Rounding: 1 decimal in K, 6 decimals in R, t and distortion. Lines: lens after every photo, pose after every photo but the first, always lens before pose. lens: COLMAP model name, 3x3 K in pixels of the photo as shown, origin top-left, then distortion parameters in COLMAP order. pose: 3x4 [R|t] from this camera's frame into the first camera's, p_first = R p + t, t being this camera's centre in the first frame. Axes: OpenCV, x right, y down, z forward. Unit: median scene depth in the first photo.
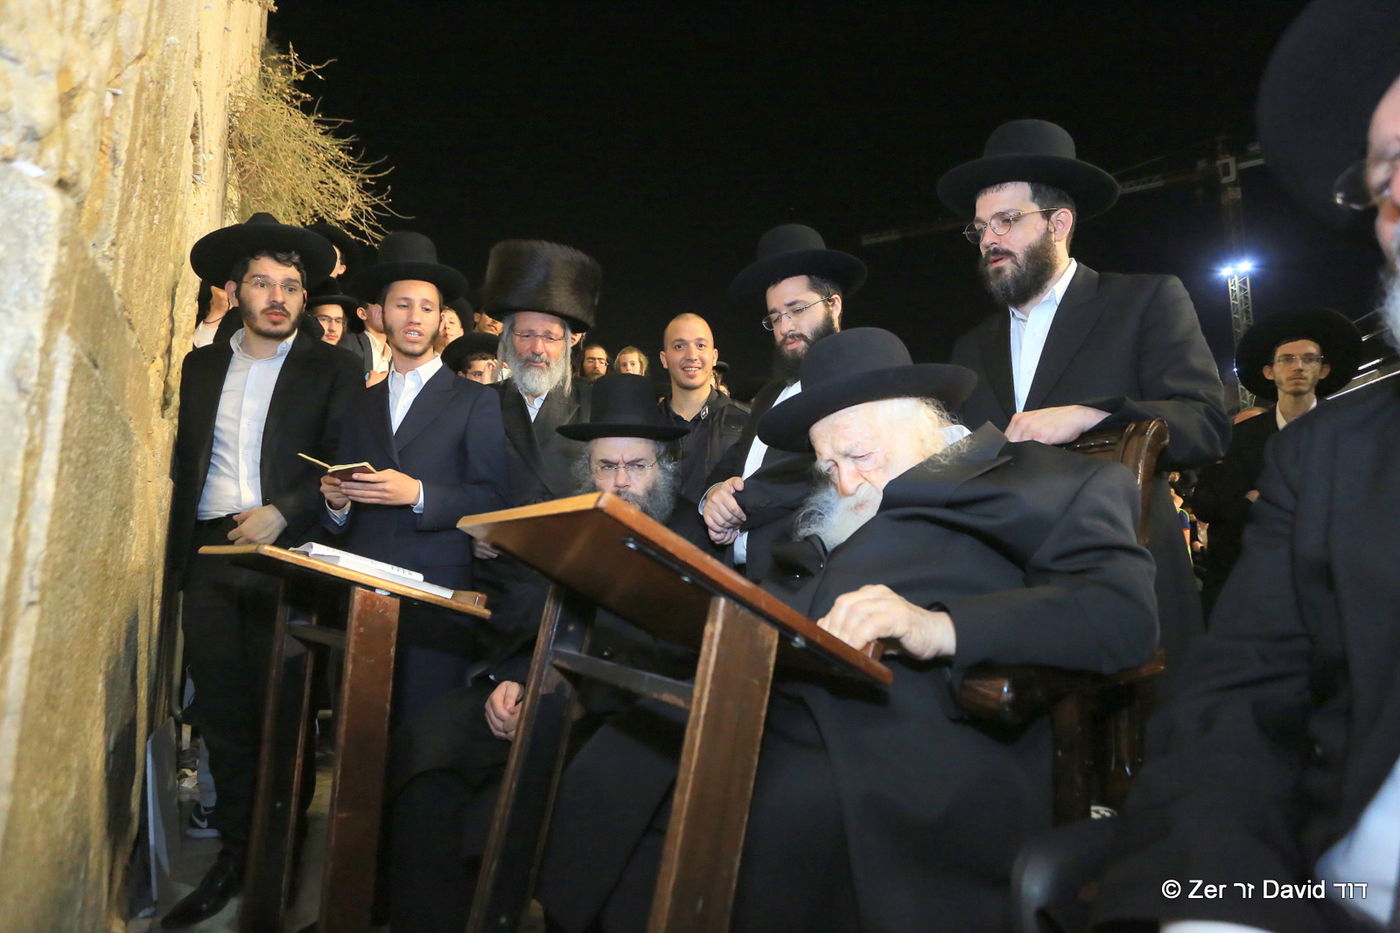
lens RADIAL K [[710.2, 0, 700.0], [0, 710.2, 466.5], [0, 0, 1]] dist [-0.060547, 0.027786]
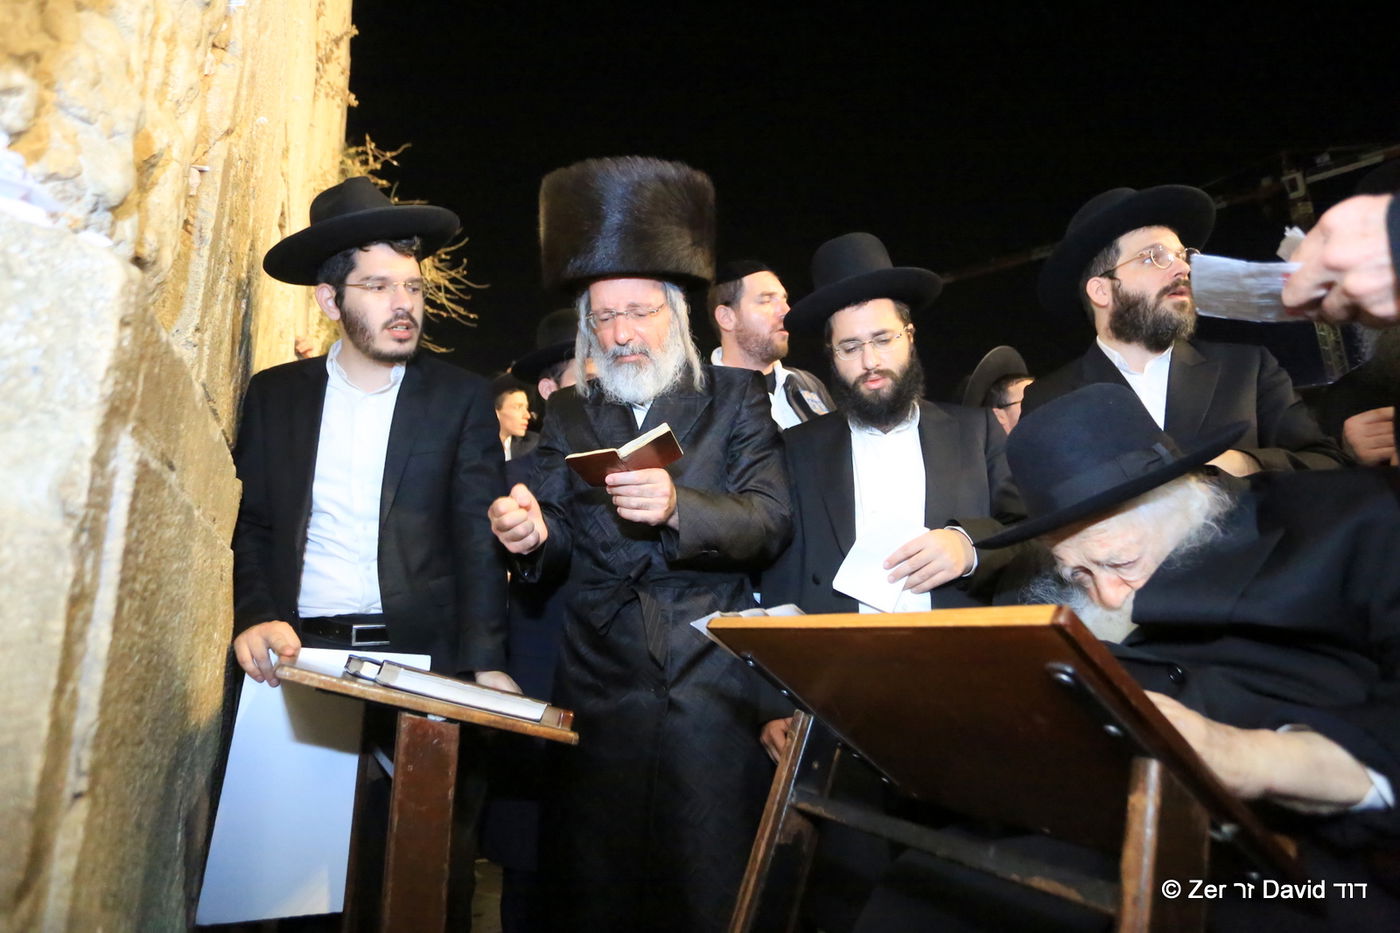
lens RADIAL K [[708.4, 0, 700.0], [0, 708.4, 466.5], [0, 0, 1]] dist [-0.060949, 0.025453]
pose [[0.994726, -0.054221, -0.087065, -0.169241], [0.047238, 0.995646, -0.080357, -0.052647], [0.091043, 0.075820, 0.992956, 0.233140]]
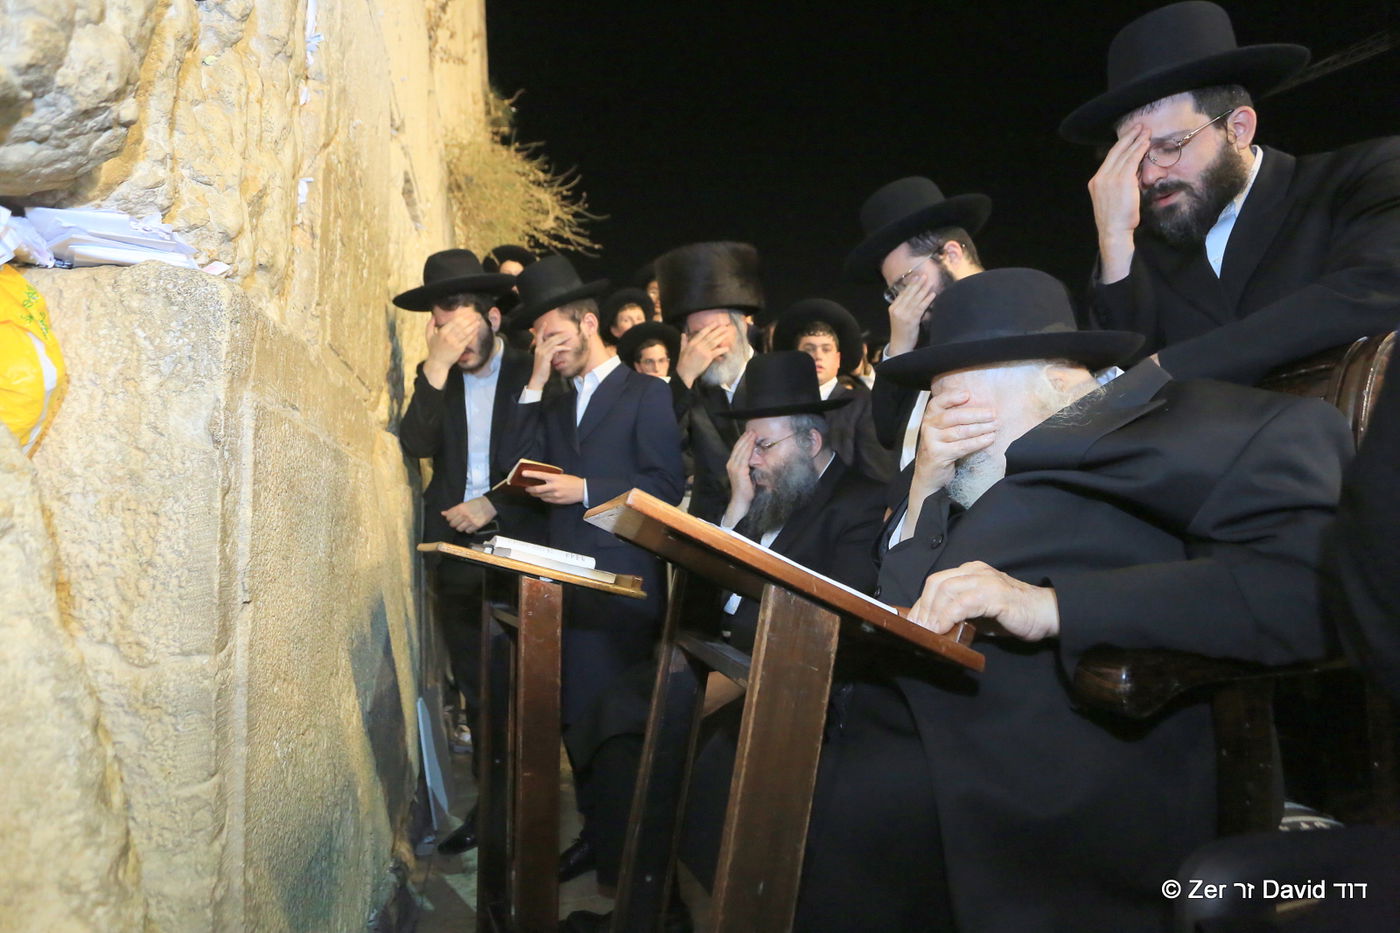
lens RADIAL K [[708.4, 0, 700.0], [0, 708.4, 466.5], [0, 0, 1]] dist [-0.060949, 0.025453]
pose [[0.944764, -0.075556, -0.318924, 0.221943], [0.089314, 0.995590, 0.028713, -0.014657], [0.315348, -0.055612, 0.947345, 0.034263]]
